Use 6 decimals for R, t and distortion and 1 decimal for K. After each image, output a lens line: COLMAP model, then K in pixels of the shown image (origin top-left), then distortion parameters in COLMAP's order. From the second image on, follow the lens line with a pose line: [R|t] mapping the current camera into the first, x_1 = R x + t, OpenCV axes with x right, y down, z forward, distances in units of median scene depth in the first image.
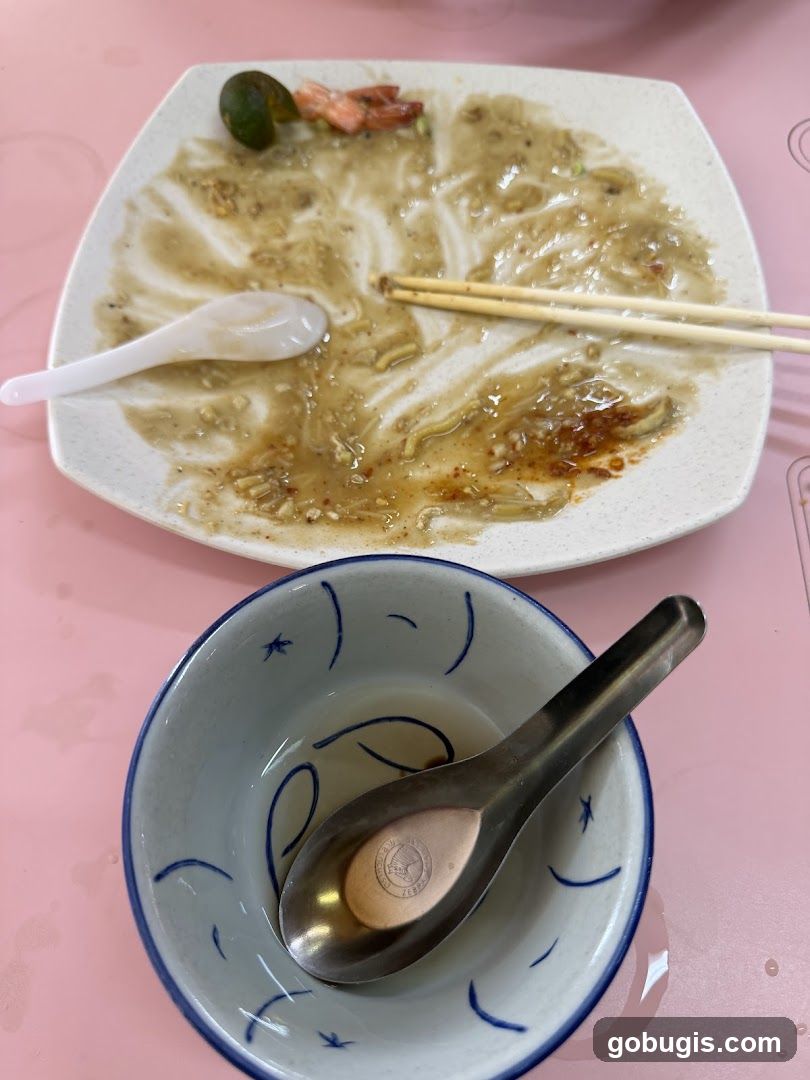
lens RADIAL K [[787.6, 0, 405.0], [0, 787.6, 540.0], [0, 0, 1]] dist [0.073959, -0.225766]
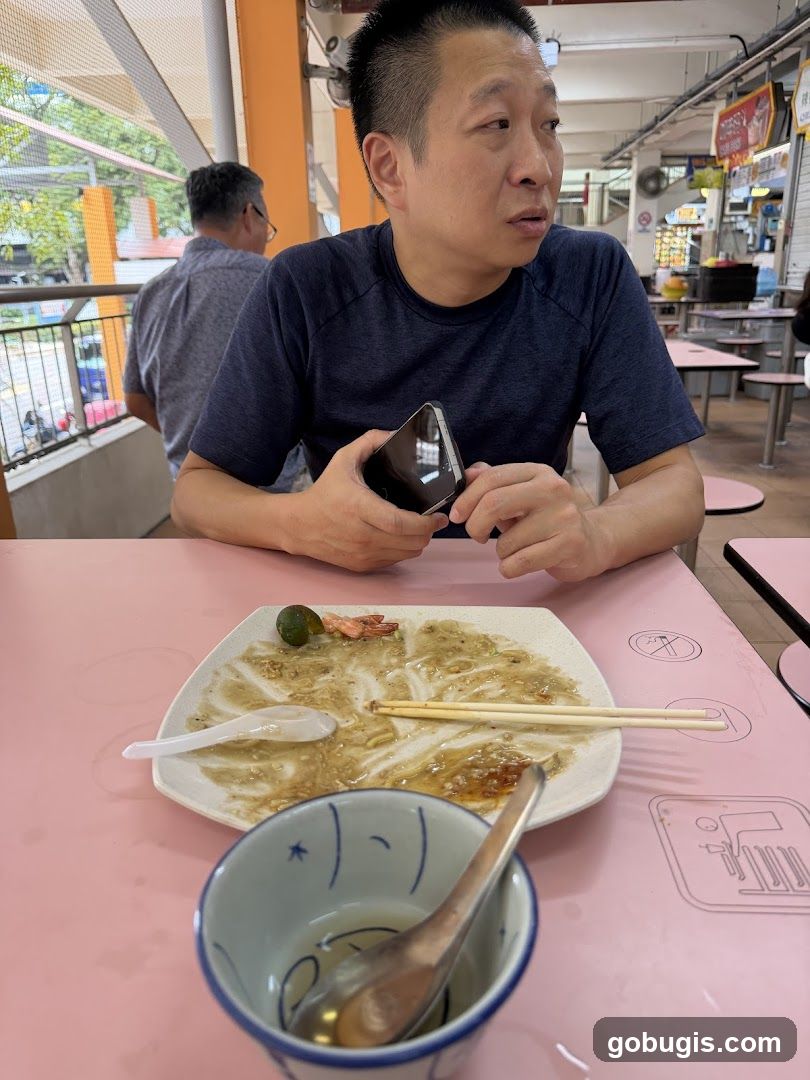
lens RADIAL K [[768.1, 0, 405.0], [0, 768.1, 540.0], [0, 0, 1]] dist [-0.003109, -0.007526]
pose [[0.999848, -0.014765, 0.009240, 0.028671], [0.017064, 0.724098, -0.689486, 0.505876], [0.003490, 0.689539, 0.724240, -0.343398]]
